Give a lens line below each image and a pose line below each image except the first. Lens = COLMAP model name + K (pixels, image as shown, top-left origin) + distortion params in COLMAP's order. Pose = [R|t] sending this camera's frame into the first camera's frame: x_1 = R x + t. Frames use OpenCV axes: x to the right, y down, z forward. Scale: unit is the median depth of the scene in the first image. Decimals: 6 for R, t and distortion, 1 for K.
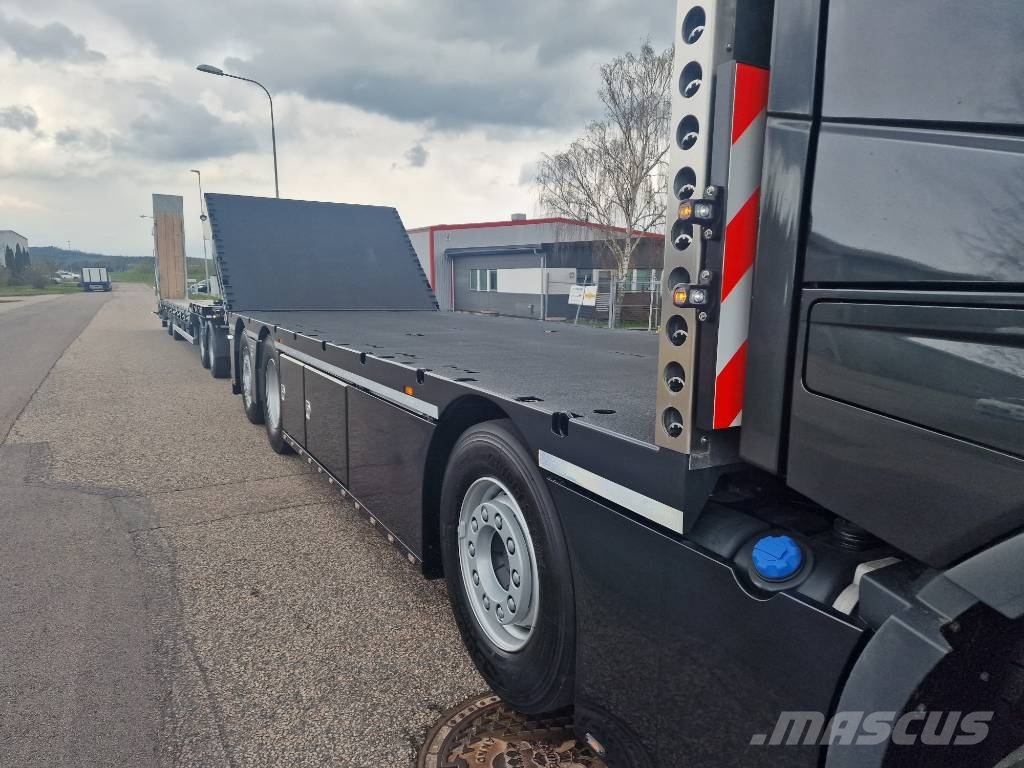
lens RADIAL K [[698.0, 0, 552.9], [0, 698.0, 395.8], [0, 0, 1]] dist [0.057383, -0.055937]
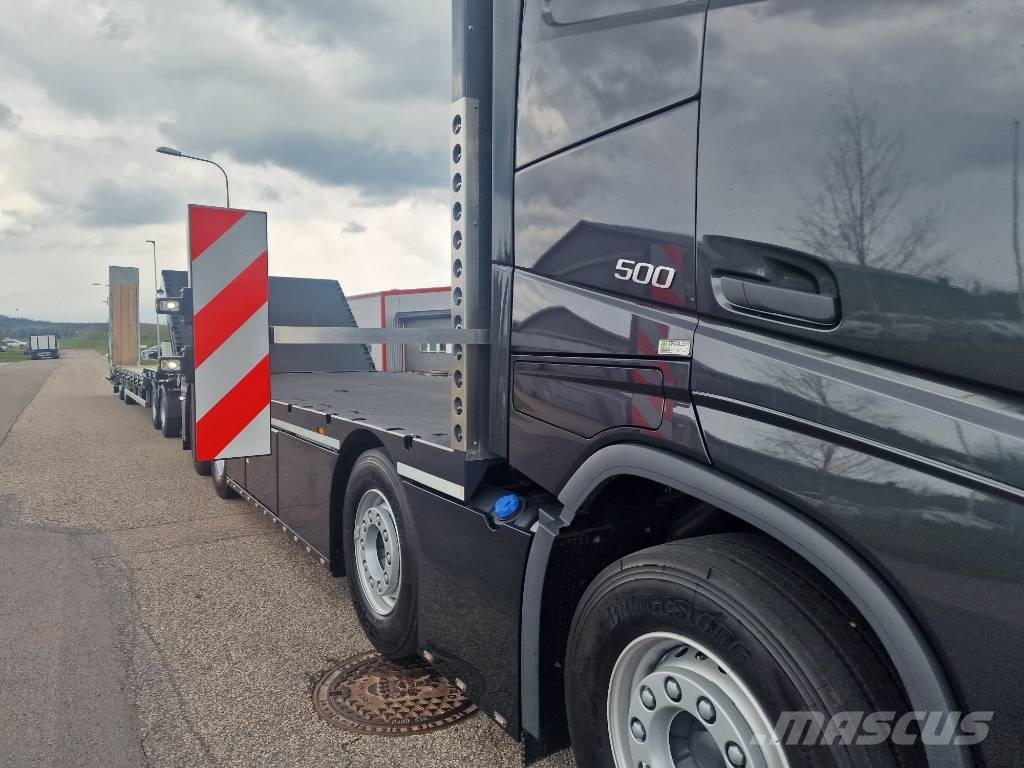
lens RADIAL K [[698.0, 0, 535.4], [0, 698.0, 388.4], [0, 0, 1]] dist [0.057383, -0.055937]
pose [[0.999129, -0.016081, 0.038517, 0.138277], [0.019662, 0.995331, -0.094492, 0.043567], [-0.036818, 0.095167, 0.994780, -0.316405]]
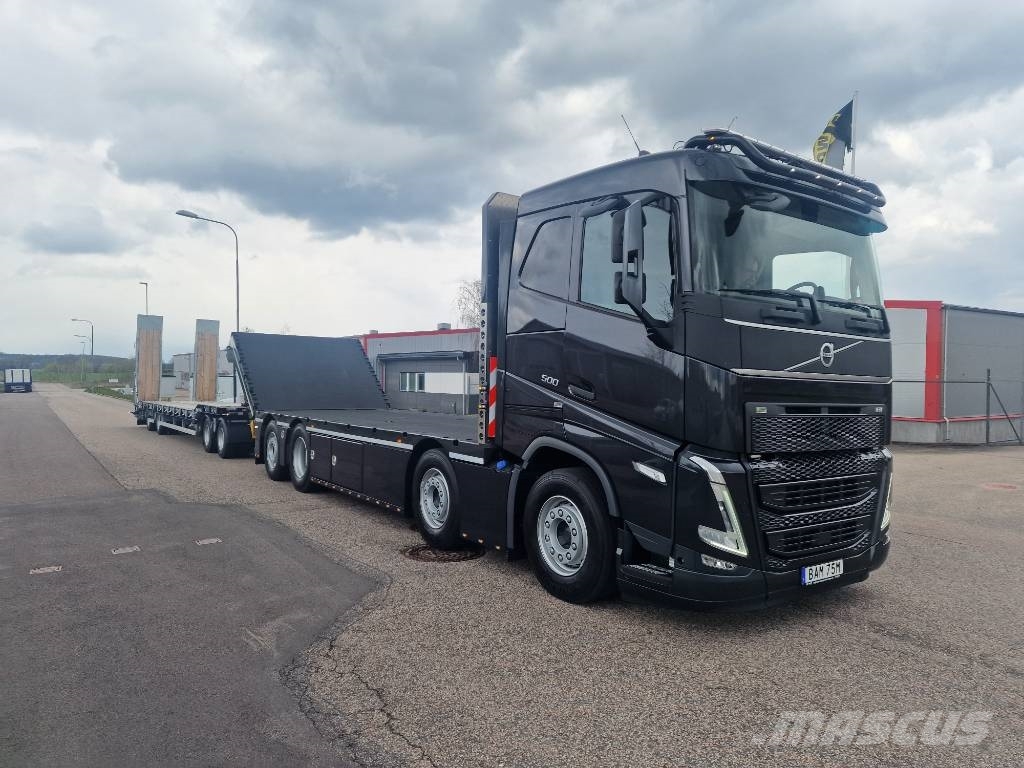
lens RADIAL K [[698.9, 0, 518.1], [0, 698.9, 386.0], [0, 0, 1]] dist [0.014438, 0.002726]
pose [[0.998351, -0.001923, 0.057377, 0.072293], [0.010632, 0.988343, -0.151875, 0.171363], [-0.056416, 0.152234, 0.986733, -1.433437]]
